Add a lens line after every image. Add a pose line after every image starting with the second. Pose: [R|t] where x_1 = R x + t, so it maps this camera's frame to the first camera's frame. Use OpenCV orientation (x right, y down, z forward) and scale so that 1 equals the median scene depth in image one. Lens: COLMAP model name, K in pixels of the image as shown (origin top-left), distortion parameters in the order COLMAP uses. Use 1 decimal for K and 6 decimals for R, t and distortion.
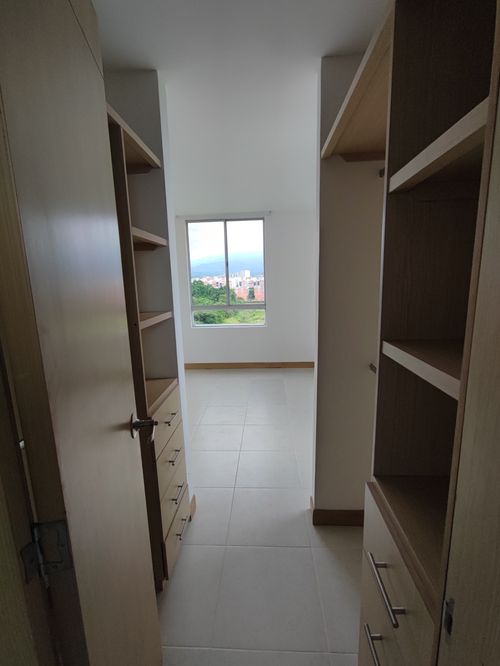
lens RADIAL K [[302.5, 0, 247.5], [0, 302.5, 333.3], [0, 0, 1]] dist [0.000868, 0.000487]
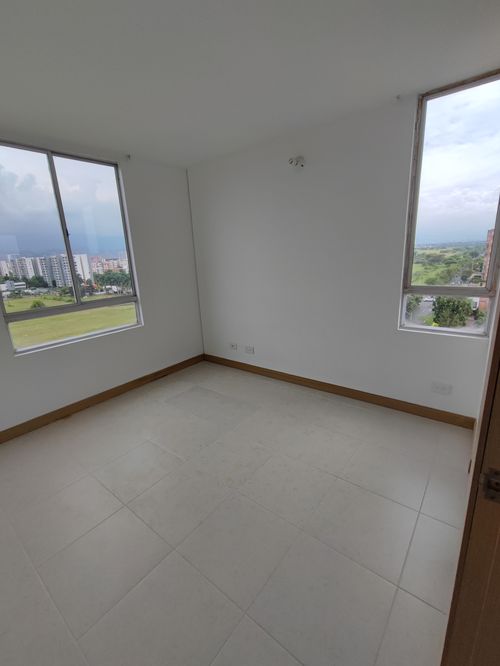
lens RADIAL K [[302.5, 0, 249.6], [0, 302.5, 336.2], [0, 0, 1]] dist [0.000868, 0.000487]
pose [[0.580785, -0.218333, 0.784232, -0.371220], [0.181249, 0.973862, 0.136898, -0.051578], [-0.793623, 0.062633, 0.605177, 0.385704]]
